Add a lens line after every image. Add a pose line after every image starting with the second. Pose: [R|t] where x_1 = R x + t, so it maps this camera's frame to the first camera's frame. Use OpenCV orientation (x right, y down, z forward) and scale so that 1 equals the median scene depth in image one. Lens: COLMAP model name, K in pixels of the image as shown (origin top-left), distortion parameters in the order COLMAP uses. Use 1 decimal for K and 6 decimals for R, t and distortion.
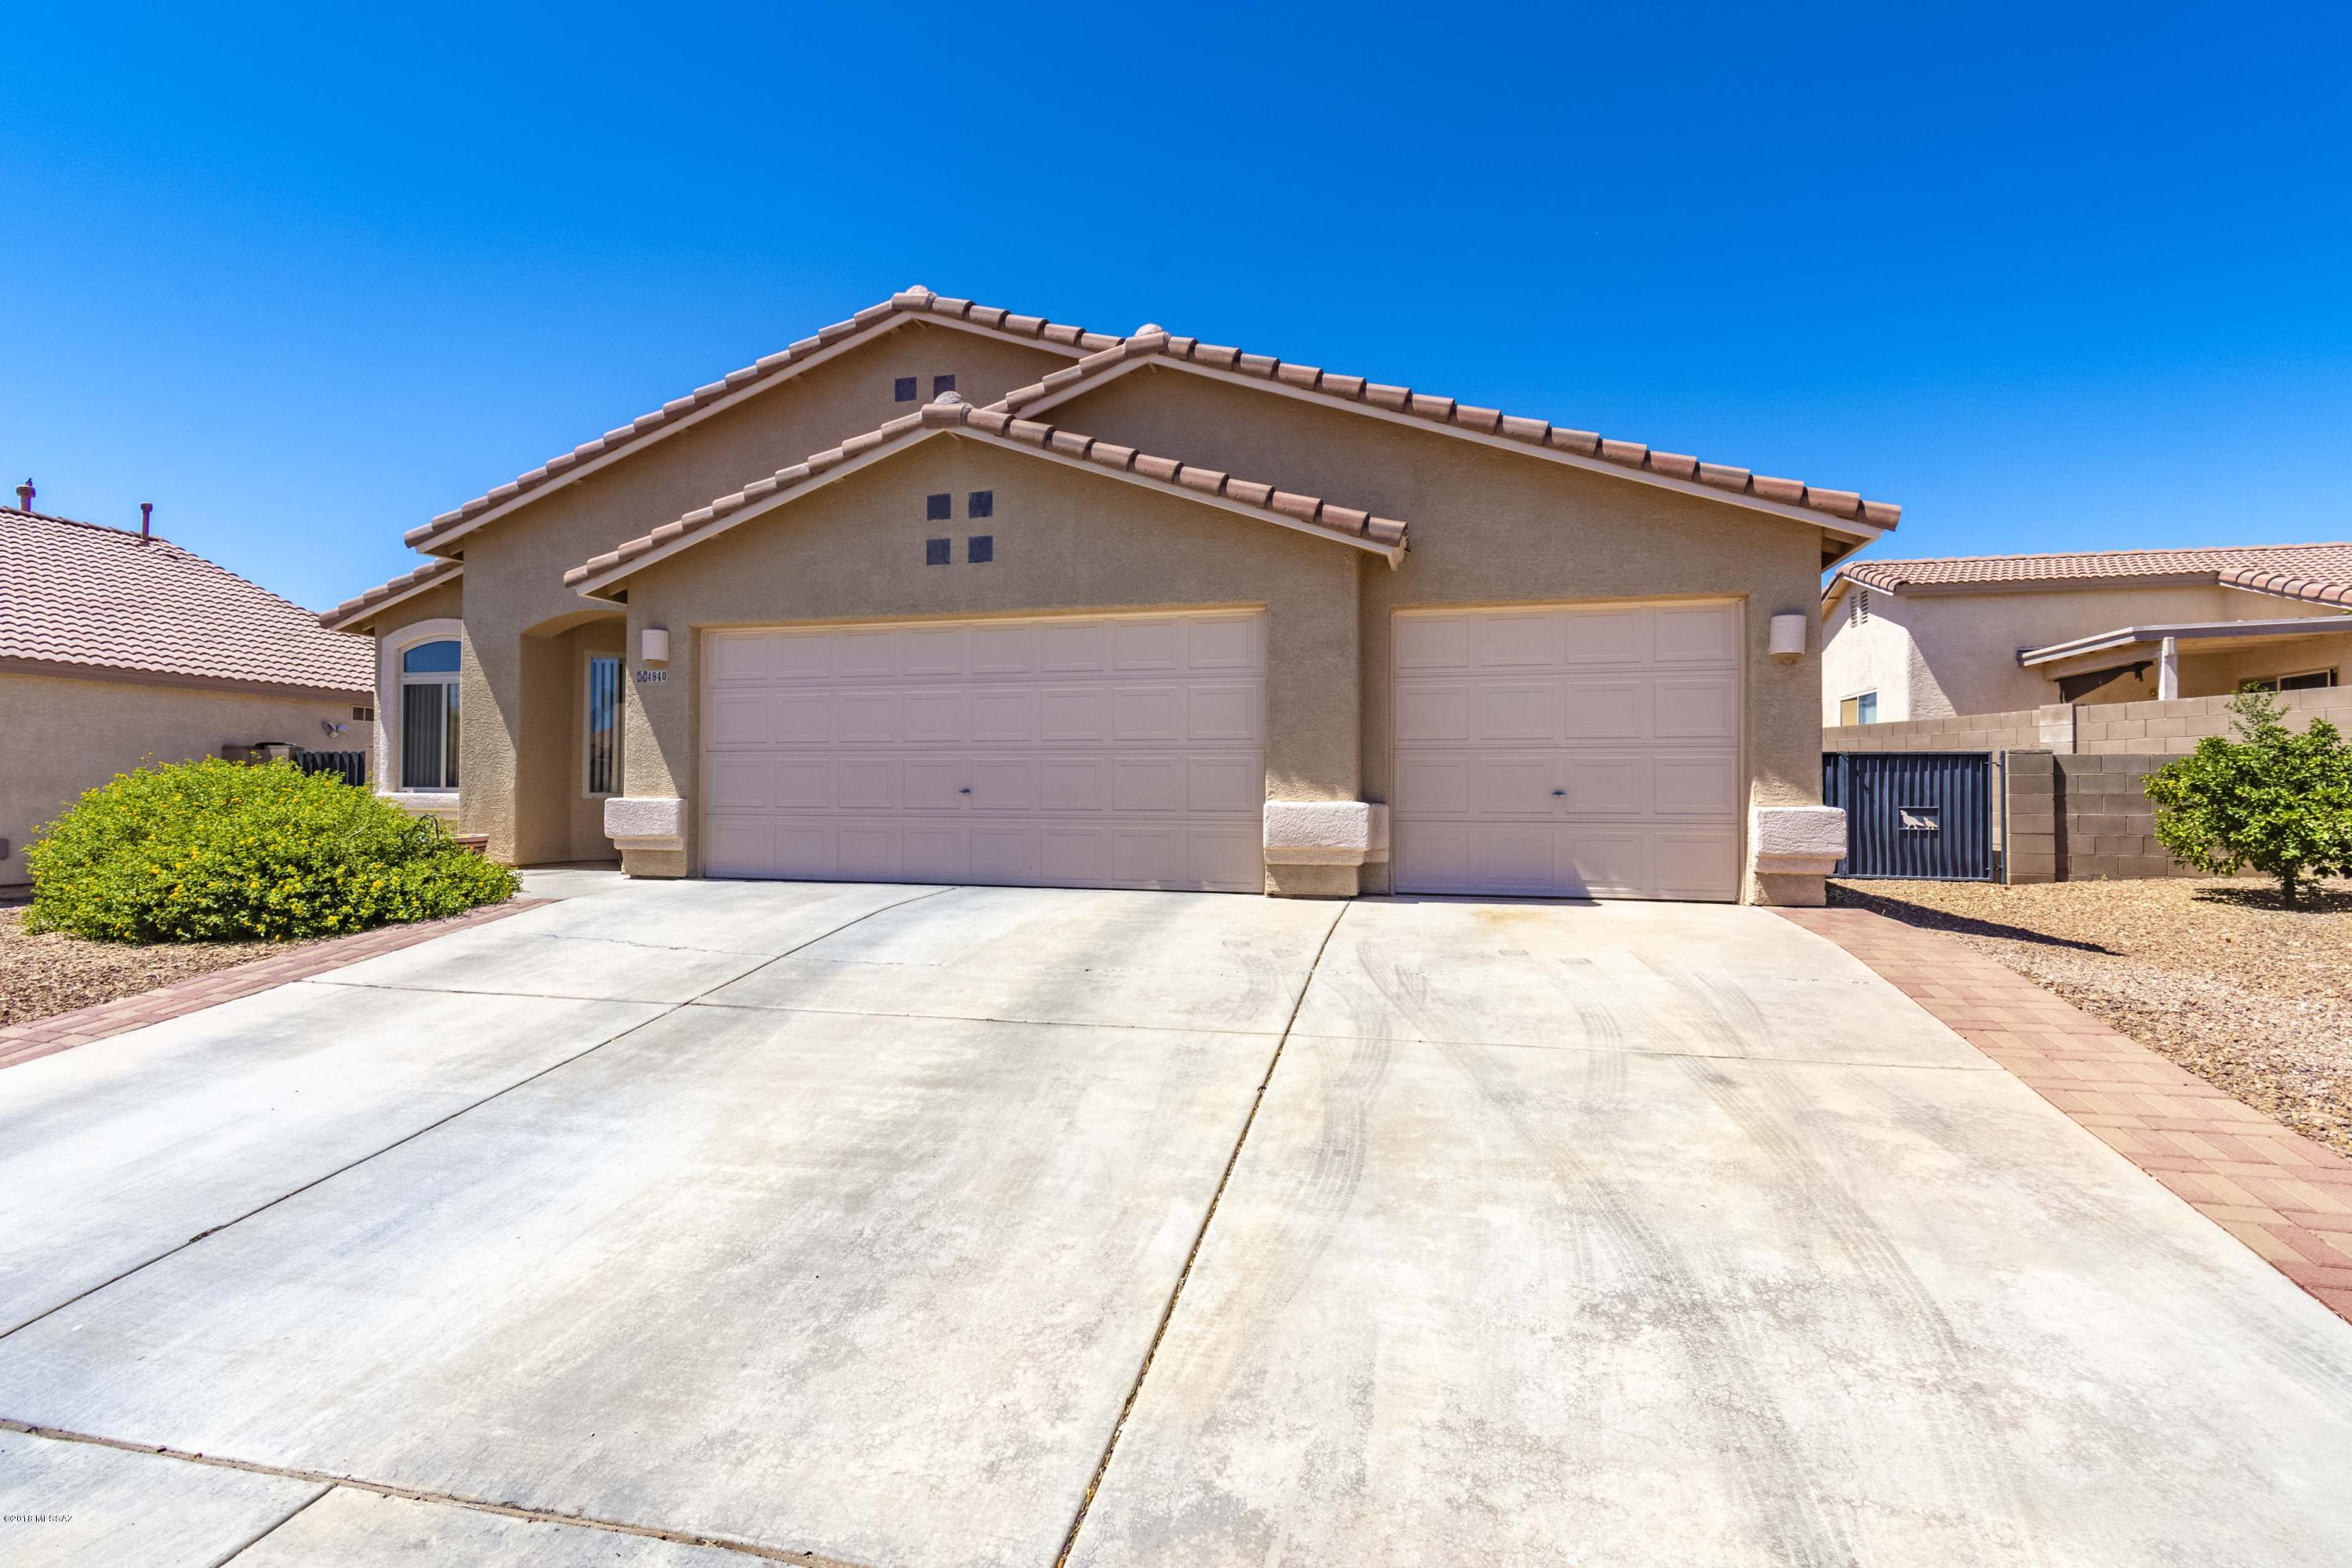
lens RADIAL K [[1036.8, 0, 1179.5], [0, 1036.8, 777.8], [0, 0, 1]] dist [0.012627, -0.004776]
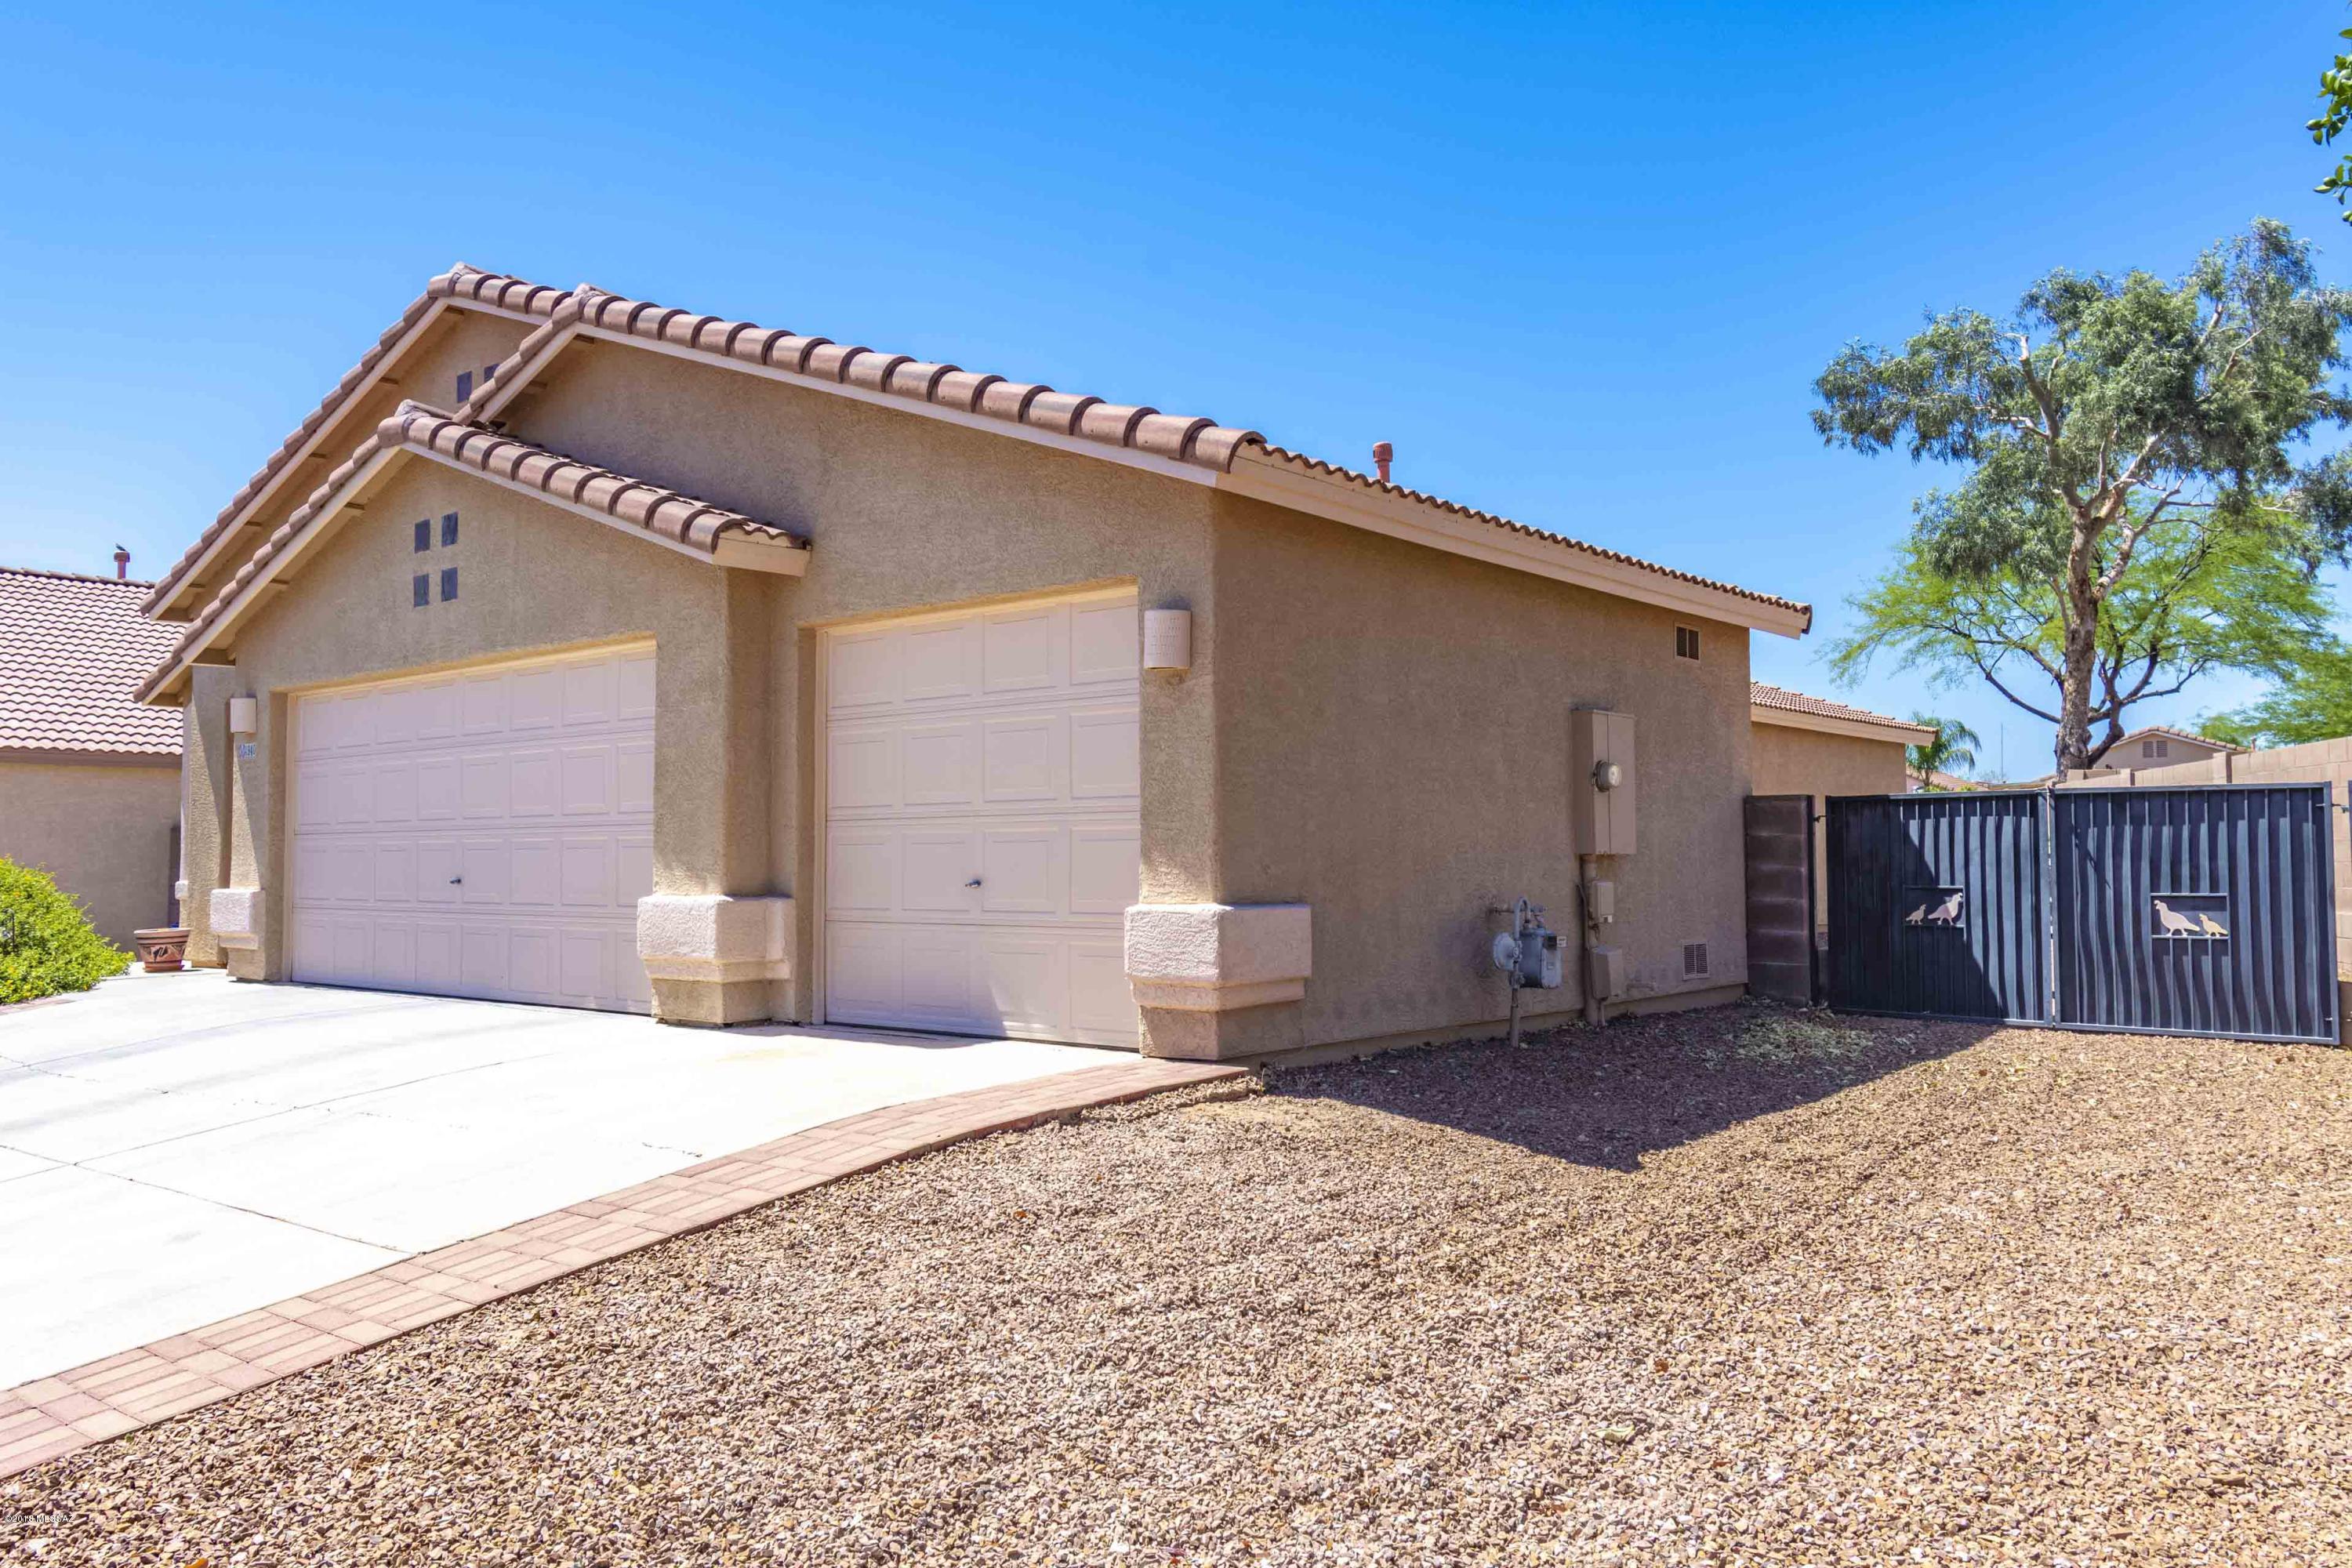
lens RADIAL K [[1722.3, 0, 1184.3], [0, 1722.3, 783.3], [0, 0, 1]] dist [0.005733, -0.001169]
pose [[0.901259, -0.028929, -0.432313, 0.885995], [0.017257, 0.999374, -0.030898, -0.011967], [0.432936, 0.020387, 0.901194, 0.032517]]
